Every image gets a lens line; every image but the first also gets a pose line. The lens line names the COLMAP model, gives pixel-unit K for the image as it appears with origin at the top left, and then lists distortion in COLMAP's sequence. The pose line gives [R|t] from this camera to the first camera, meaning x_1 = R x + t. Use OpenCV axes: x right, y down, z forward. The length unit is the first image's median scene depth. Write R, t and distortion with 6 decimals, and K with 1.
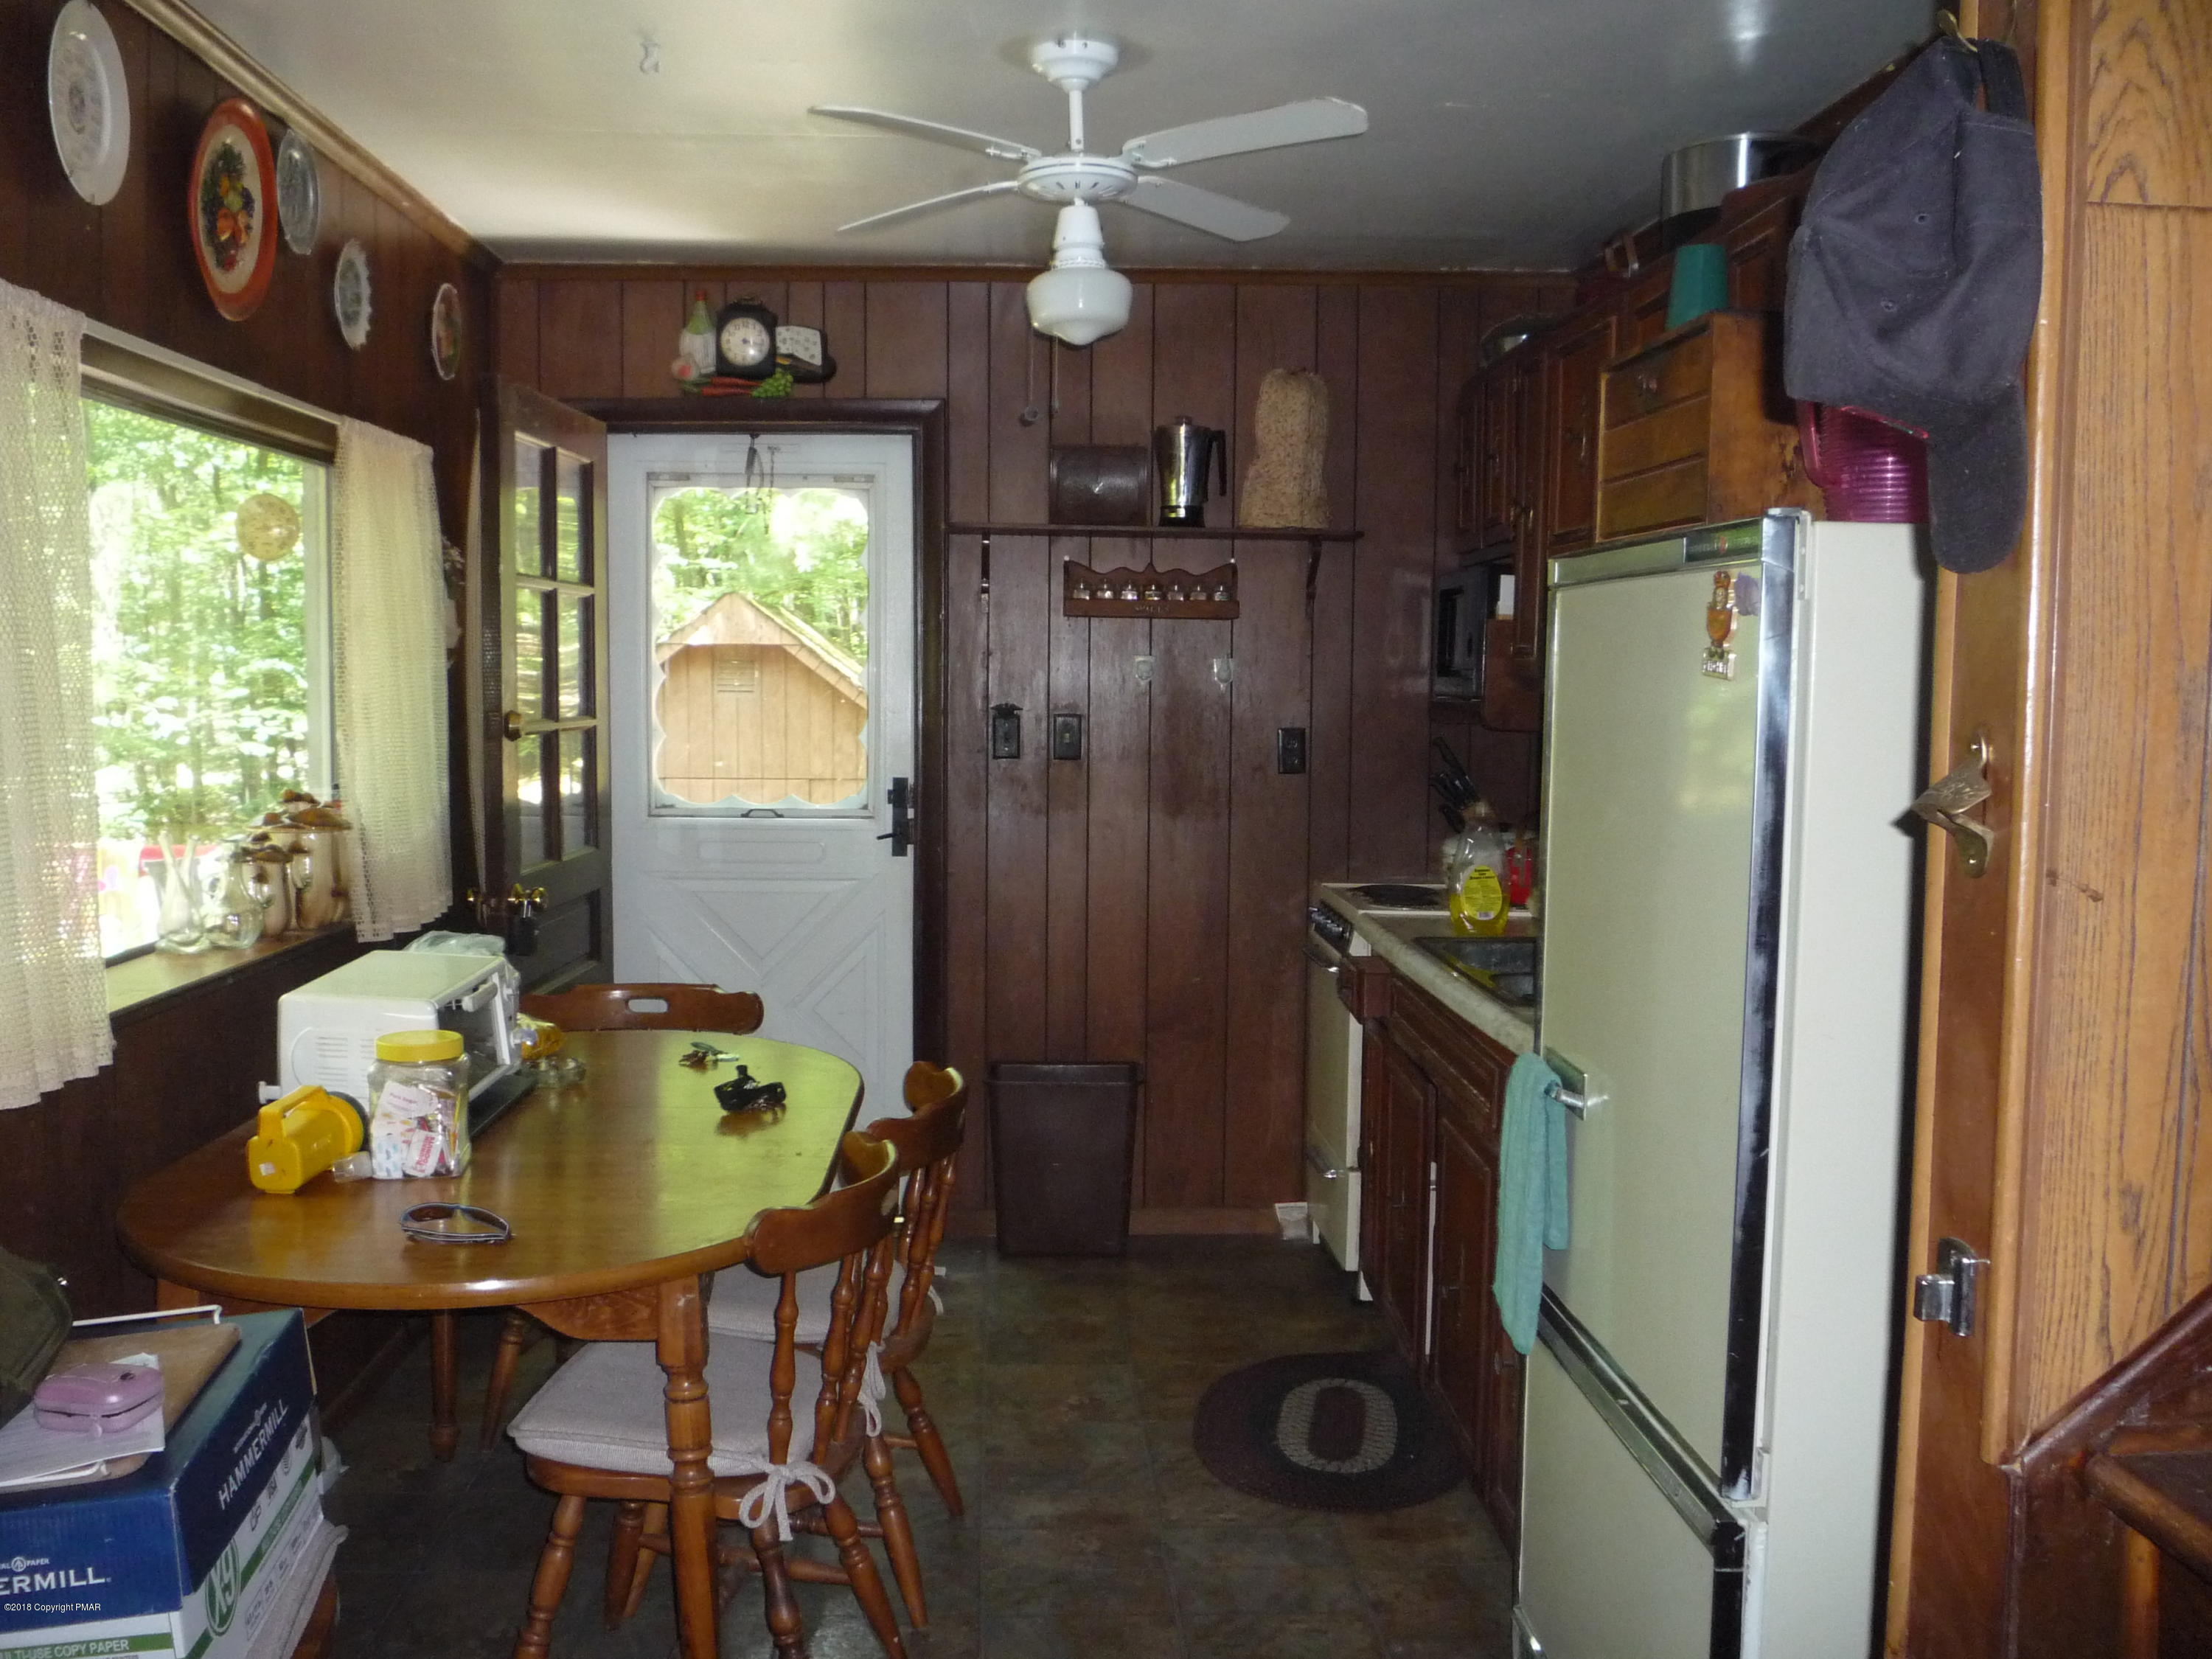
lens RADIAL K [[1969.3, 0, 1094.6], [0, 1969.3, 819.2], [0, 0, 1]] dist [-0.085578, 0.064366]
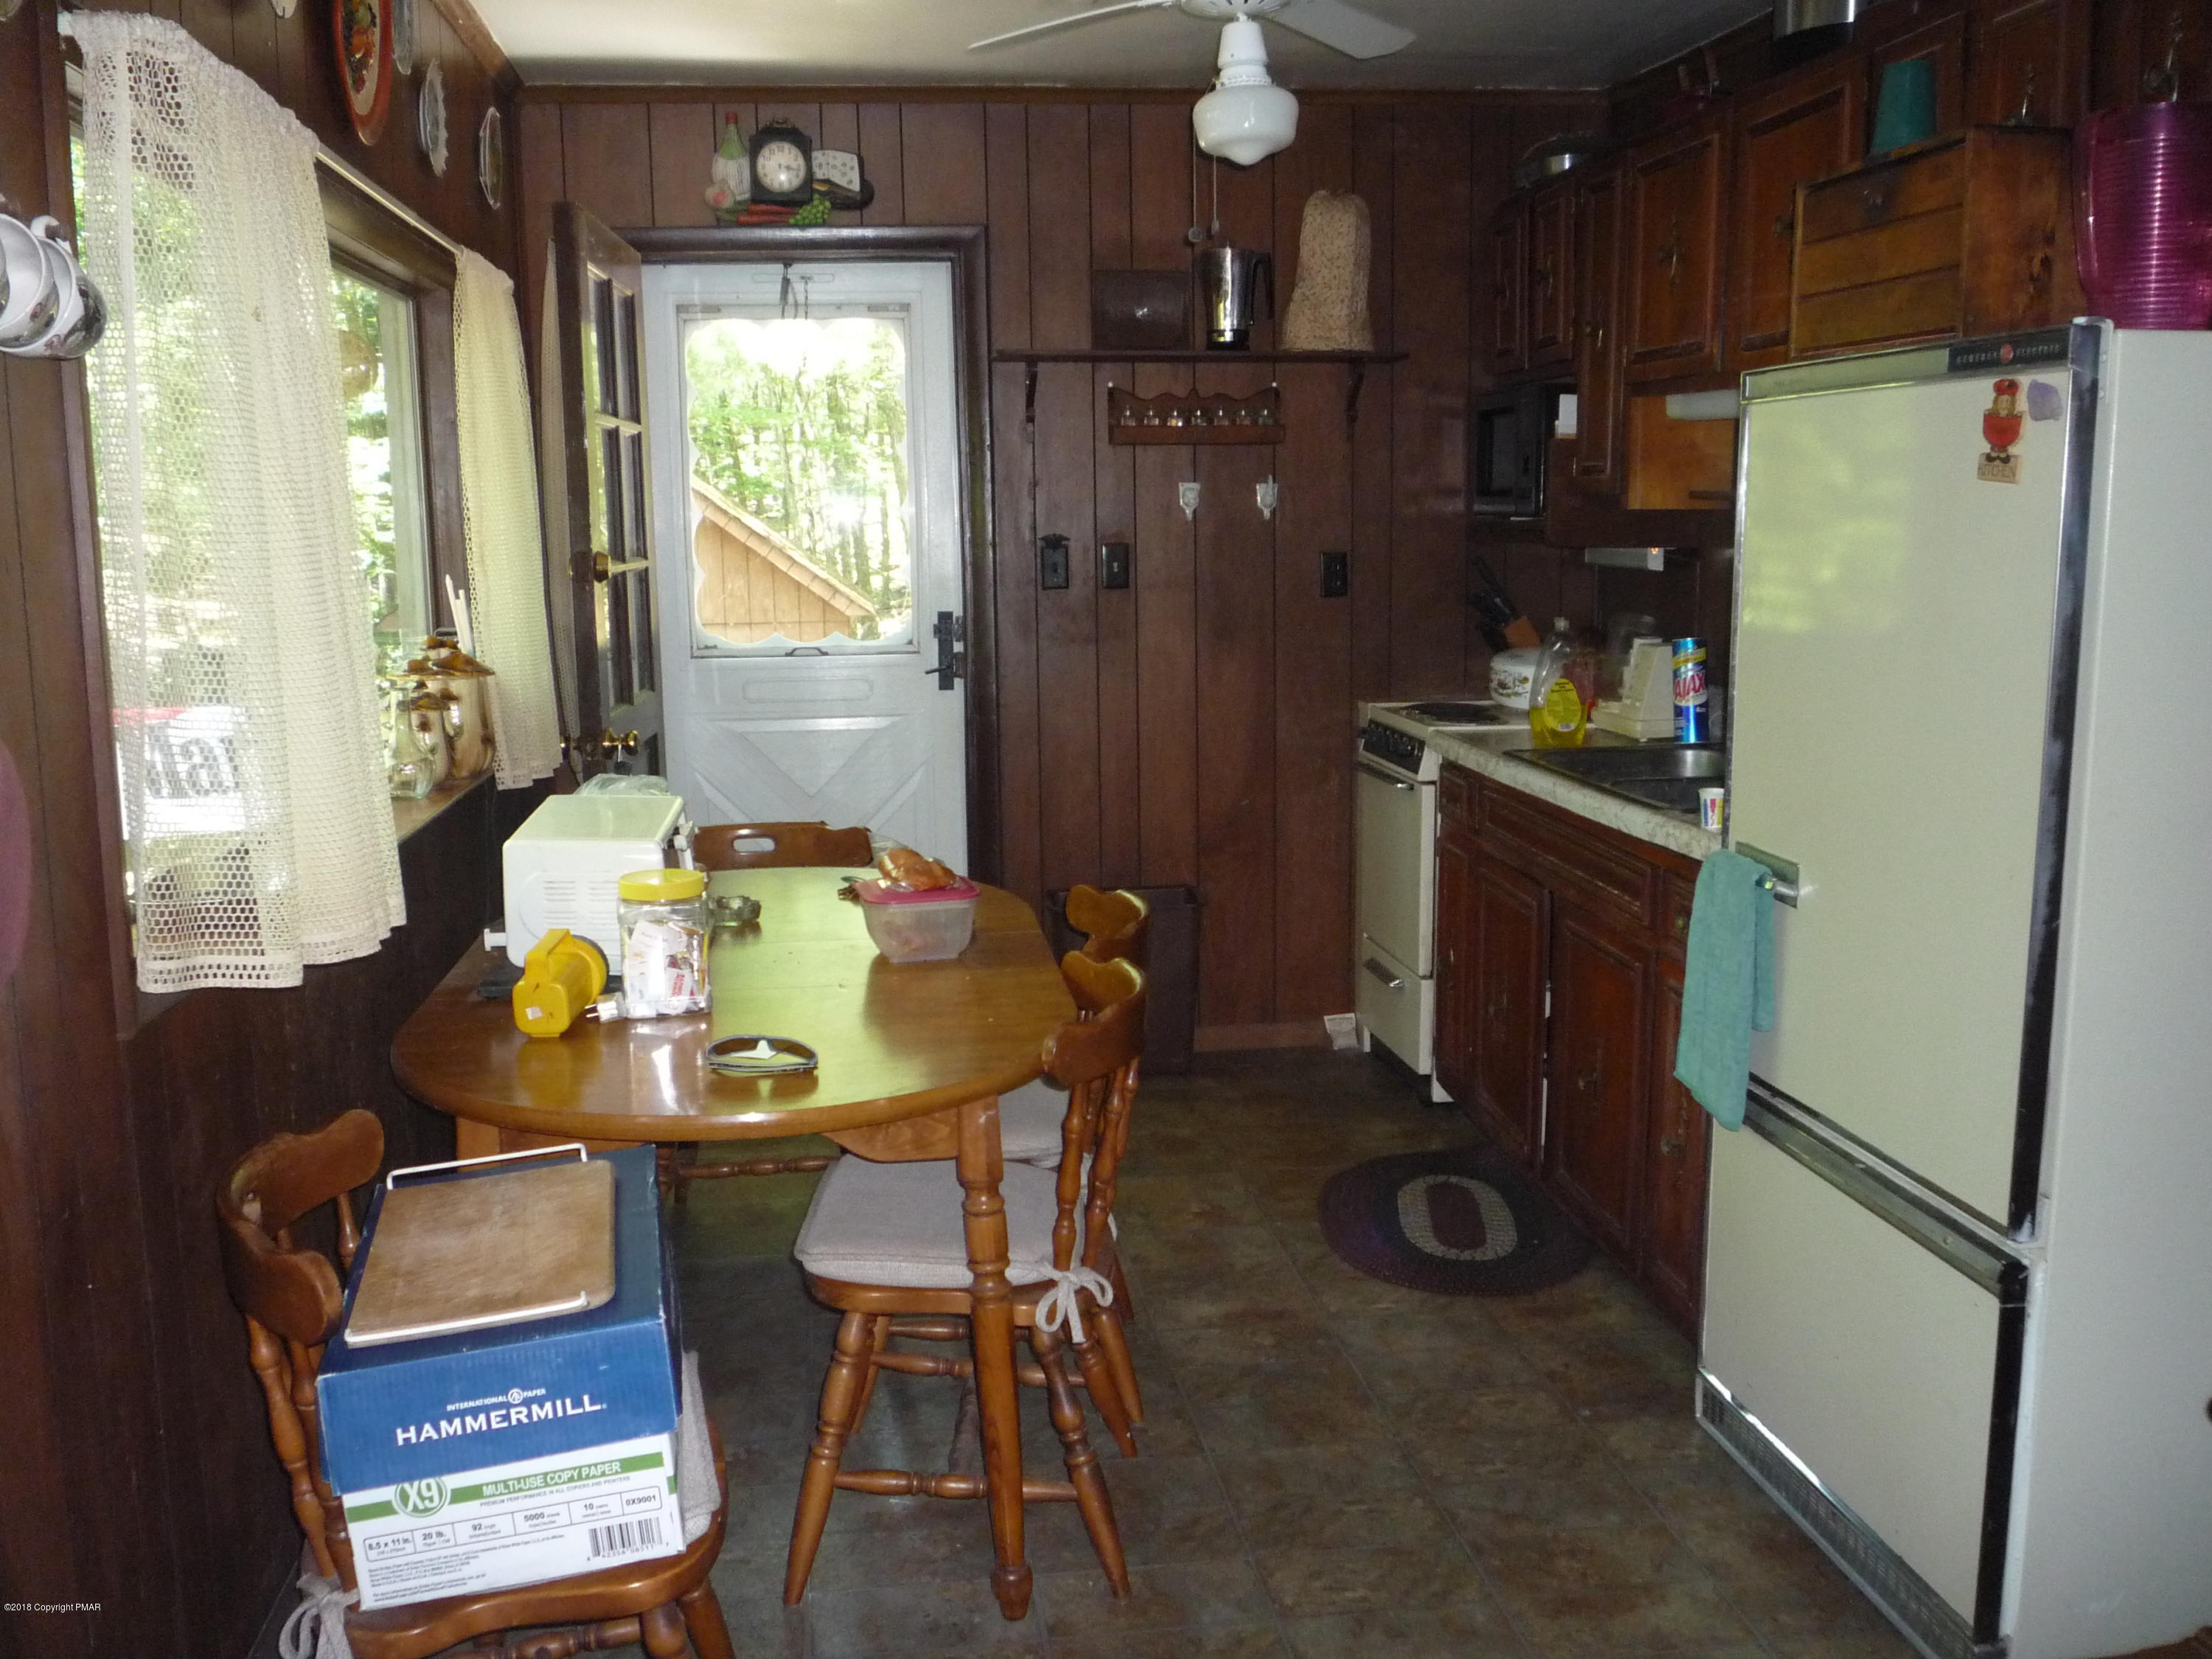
lens RADIAL K [[1963.5, 0, 1106.1], [0, 1963.5, 827.9], [0, 0, 1]] dist [-0.056900, -0.000205]
pose [[0.995504, -0.037696, 0.086896, -0.137762], [0.030041, 0.995686, 0.087784, 0.004275], [-0.089830, -0.084779, 0.992342, -0.007130]]
